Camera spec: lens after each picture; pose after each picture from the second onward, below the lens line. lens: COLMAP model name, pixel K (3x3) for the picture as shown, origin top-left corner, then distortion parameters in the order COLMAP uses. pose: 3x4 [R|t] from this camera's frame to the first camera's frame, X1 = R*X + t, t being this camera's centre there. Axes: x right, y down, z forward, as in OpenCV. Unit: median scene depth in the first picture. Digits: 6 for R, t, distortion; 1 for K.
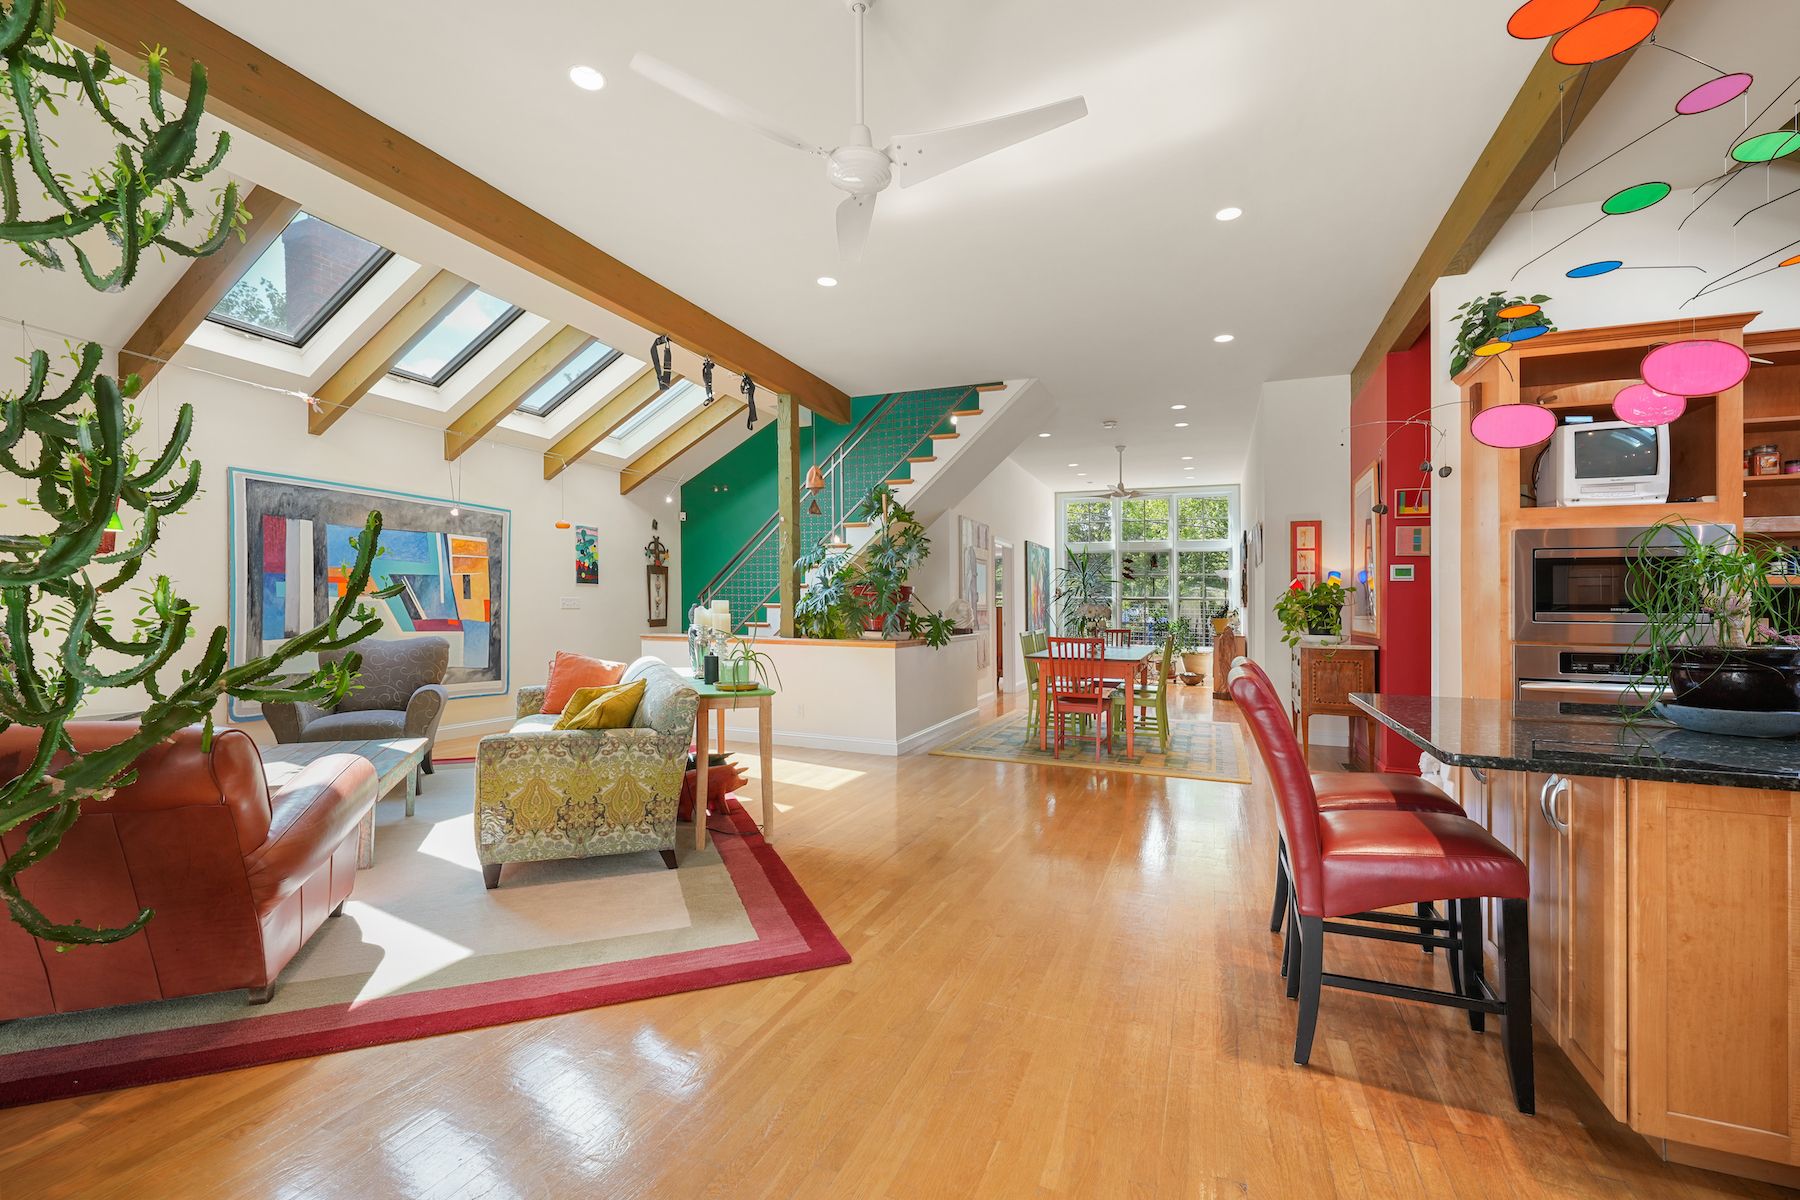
lens RADIAL K [[754.3, 0, 900.4], [0, 754.3, 597.0], [0, 0, 1]] dist [-0.000807, 0.000110]
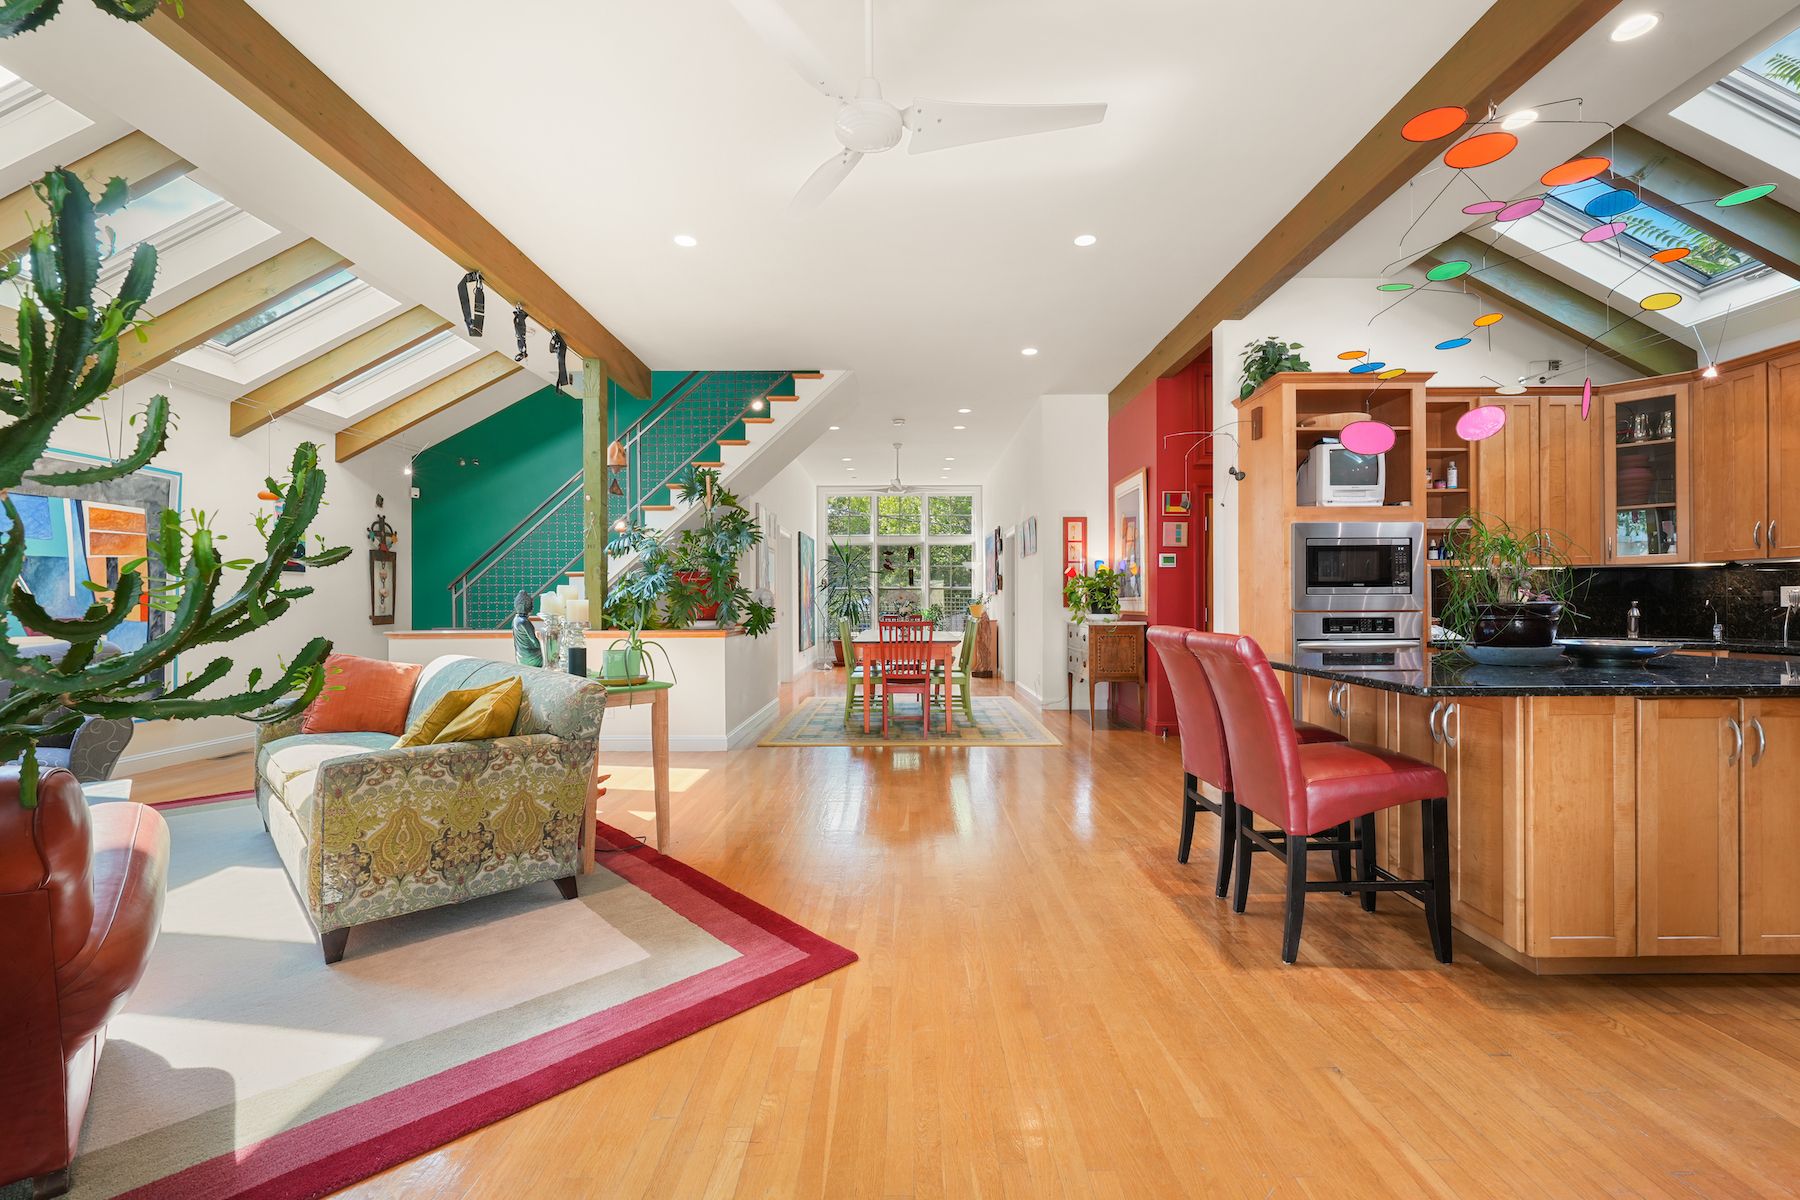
lens RADIAL K [[741.2, 0, 901.3], [0, 741.2, 582.9], [0, 0, 1]] dist [-0.001005, -0.000061]
pose [[0.925752, -0.004498, 0.378104, -0.263581], [0.008937, 0.999910, -0.009986, 0.017567], [-0.378025, 0.012624, 0.925709, 0.084445]]
